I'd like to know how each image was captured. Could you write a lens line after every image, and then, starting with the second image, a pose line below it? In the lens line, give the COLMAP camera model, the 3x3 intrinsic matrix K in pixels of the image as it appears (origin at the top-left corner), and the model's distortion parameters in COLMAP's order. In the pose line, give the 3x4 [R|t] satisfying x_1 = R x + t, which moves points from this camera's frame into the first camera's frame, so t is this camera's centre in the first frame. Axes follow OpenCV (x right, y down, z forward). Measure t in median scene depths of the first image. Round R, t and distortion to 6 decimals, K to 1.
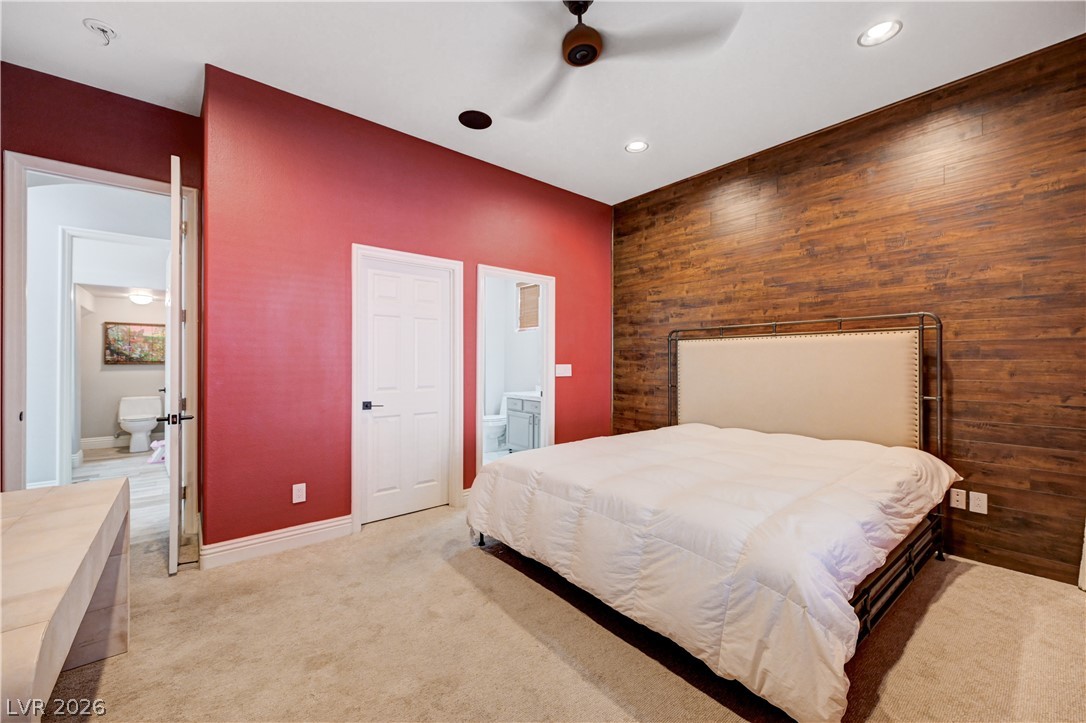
lens RADIAL K [[434.3, 0, 537.1], [0, 434.3, 358.7], [0, 0, 1]] dist [0.002672, -0.000516]
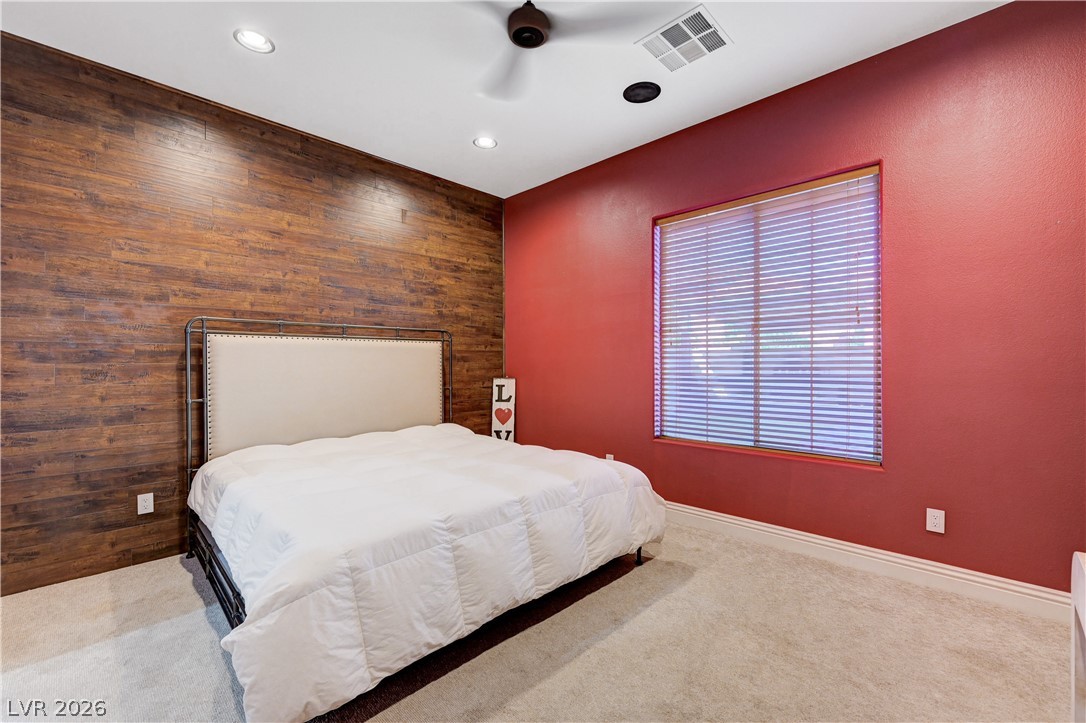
lens RADIAL K [[477.6, 0, 538.0], [0, 477.6, 365.7], [0, 0, 1]] dist [-0.002522, -0.000026]
pose [[-0.132651, -0.003707, 0.991156, -0.568323], [-0.001389, 0.999993, 0.003554, 0.006081], [-0.991162, -0.000906, -0.132656, 0.687171]]
